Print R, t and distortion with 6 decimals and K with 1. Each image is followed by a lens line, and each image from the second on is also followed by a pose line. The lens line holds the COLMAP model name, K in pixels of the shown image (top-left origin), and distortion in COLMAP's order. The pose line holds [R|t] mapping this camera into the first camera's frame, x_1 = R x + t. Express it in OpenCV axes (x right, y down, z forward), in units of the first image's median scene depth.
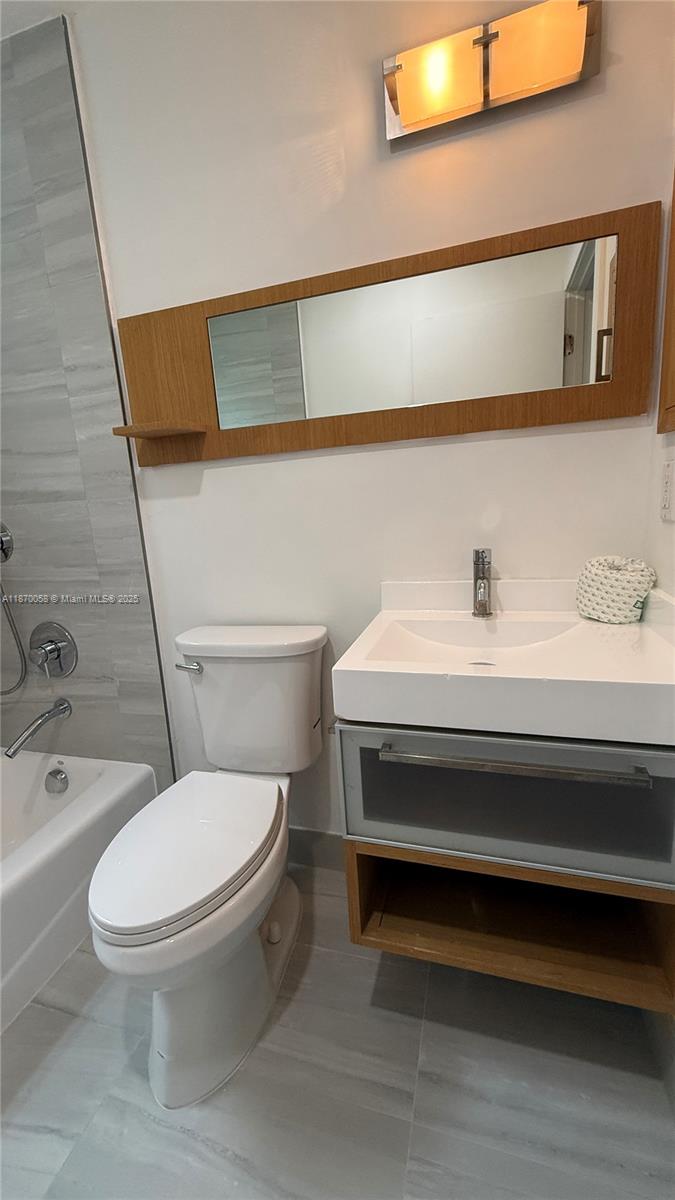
lens RADIAL K [[478.0, 0, 336.6], [0, 478.0, 597.1], [0, 0, 1]] dist [0.000554, 0.000501]
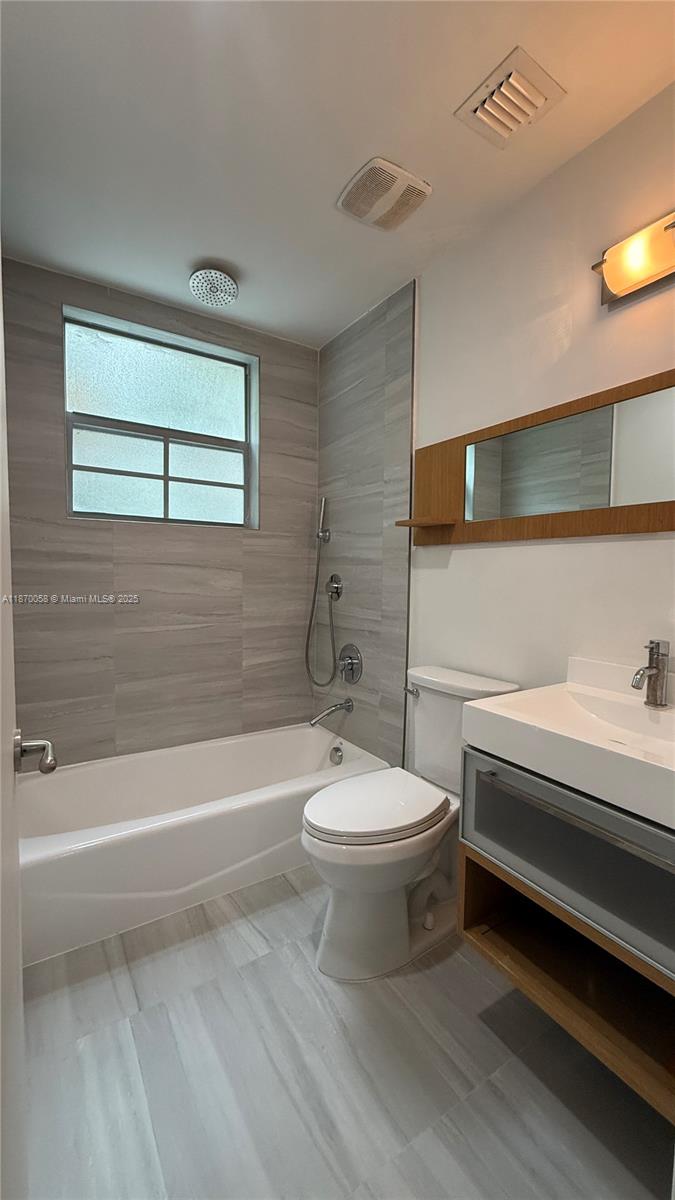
lens RADIAL K [[478.0, 0, 338.7], [0, 478.0, 599.2], [0, 0, 1]] dist [0.000554, 0.000501]
pose [[0.752064, 0.114296, -0.649104, 0.377419], [-0.194025, 0.979601, -0.052310, 0.000562], [0.629884, 0.165283, 0.758899, -0.203305]]
